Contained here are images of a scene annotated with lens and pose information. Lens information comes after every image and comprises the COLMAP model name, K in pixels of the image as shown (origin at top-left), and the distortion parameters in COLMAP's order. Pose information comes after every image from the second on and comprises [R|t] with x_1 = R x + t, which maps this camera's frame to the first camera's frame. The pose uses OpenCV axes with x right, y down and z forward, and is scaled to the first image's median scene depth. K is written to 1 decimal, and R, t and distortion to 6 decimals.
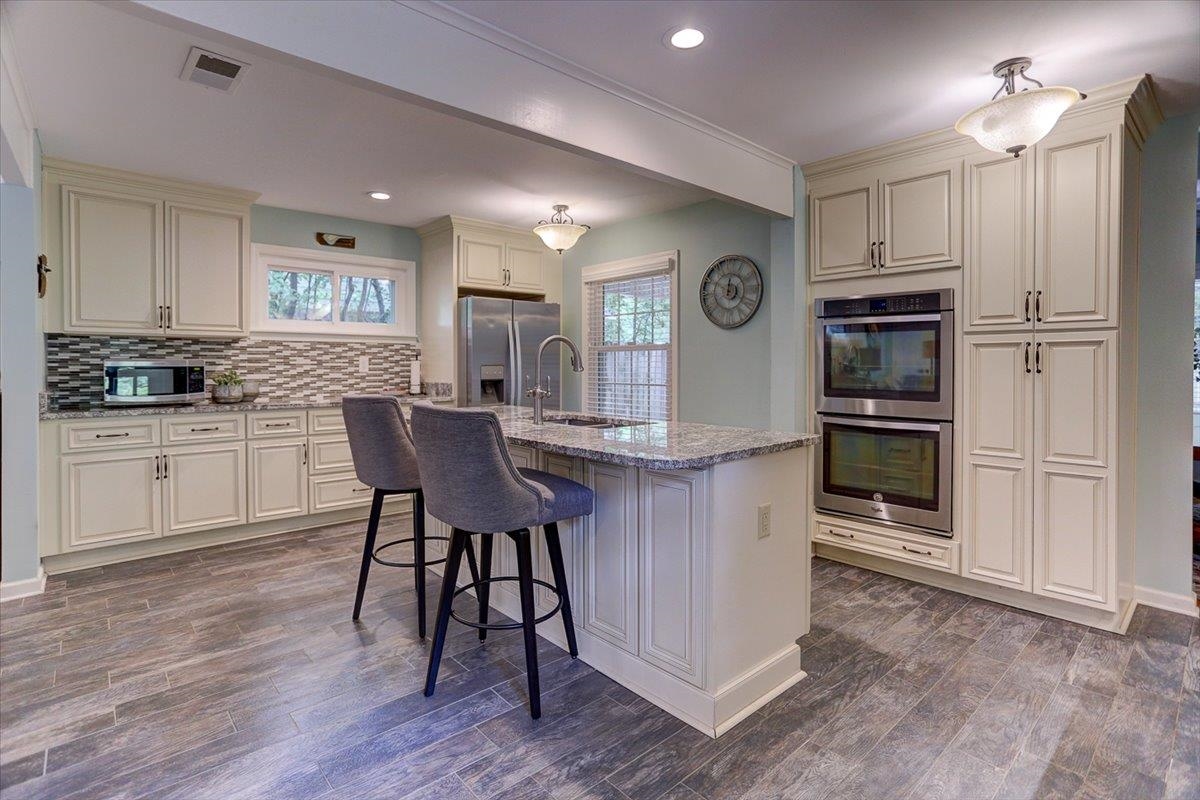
lens RADIAL K [[585.7, 0, 597.0], [0, 585.7, 368.9], [0, 0, 1]] dist [-0.026228, 0.001103]
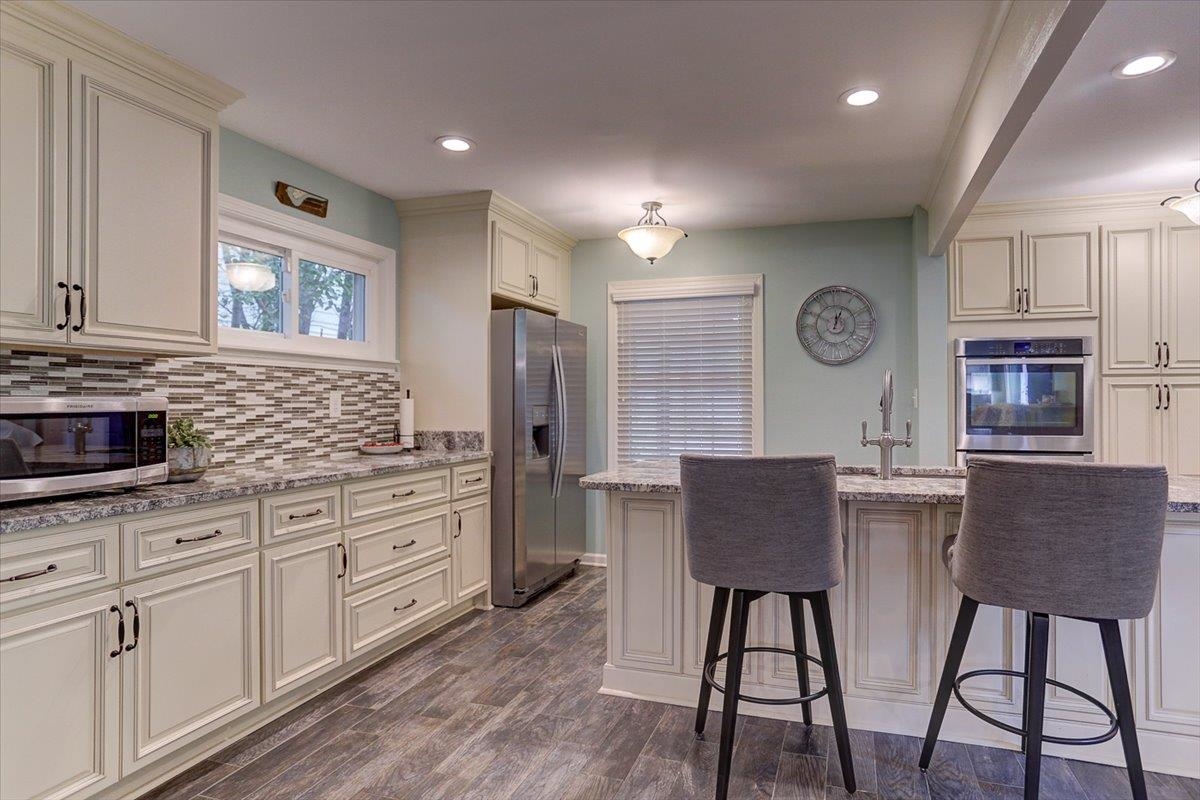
lens RADIAL K [[639.9, 0, 659.1], [0, 639.9, 398.1], [0, 0, 1]] dist [-0.030505, 0.001095]
pose [[0.848358, 0.000504, 0.529423, -0.535005], [0.006505, 0.999914, -0.011376, -0.005523], [-0.529383, 0.013094, 0.848282, 0.277665]]
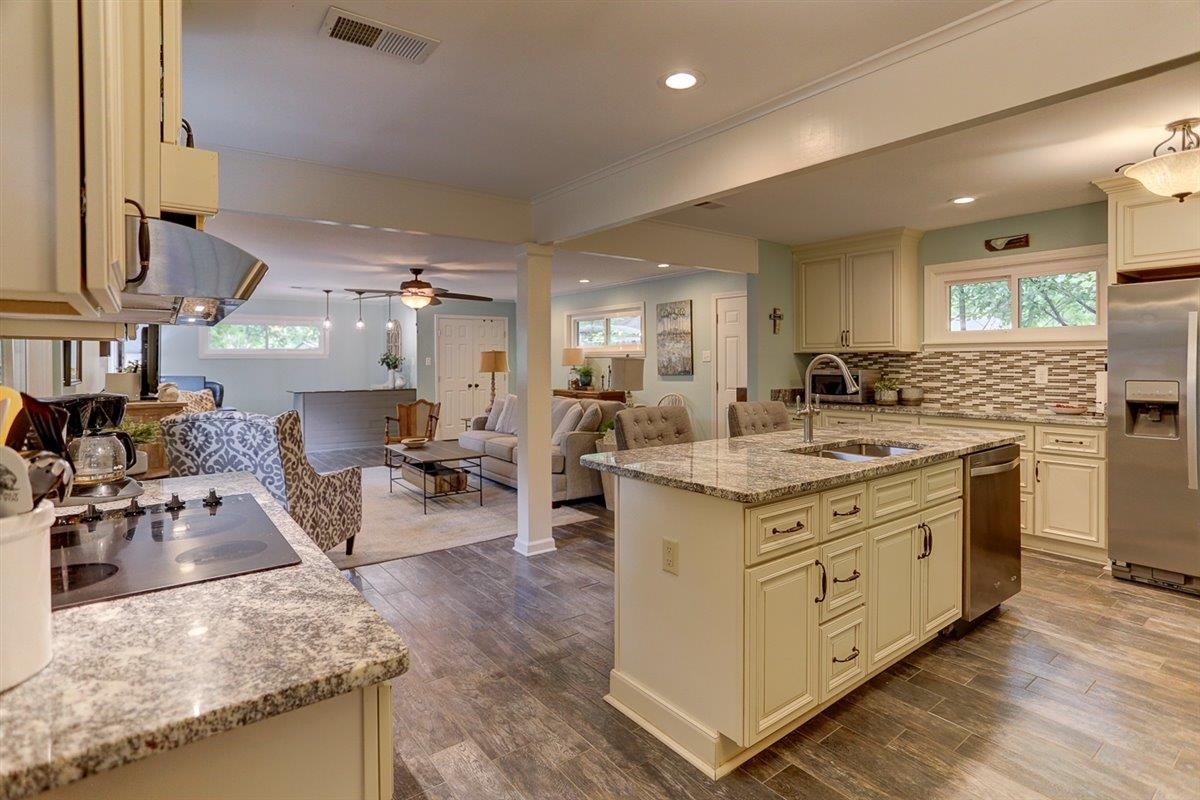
lens RADIAL K [[585.7, 0, 597.0], [0, 585.7, 368.9], [0, 0, 1]] dist [-0.026228, 0.001103]
pose [[-0.085926, 0.011356, -0.996237, 0.604480], [-0.004367, 0.999921, 0.011774, -0.027668], [0.996292, 0.005363, -0.085869, 0.465751]]
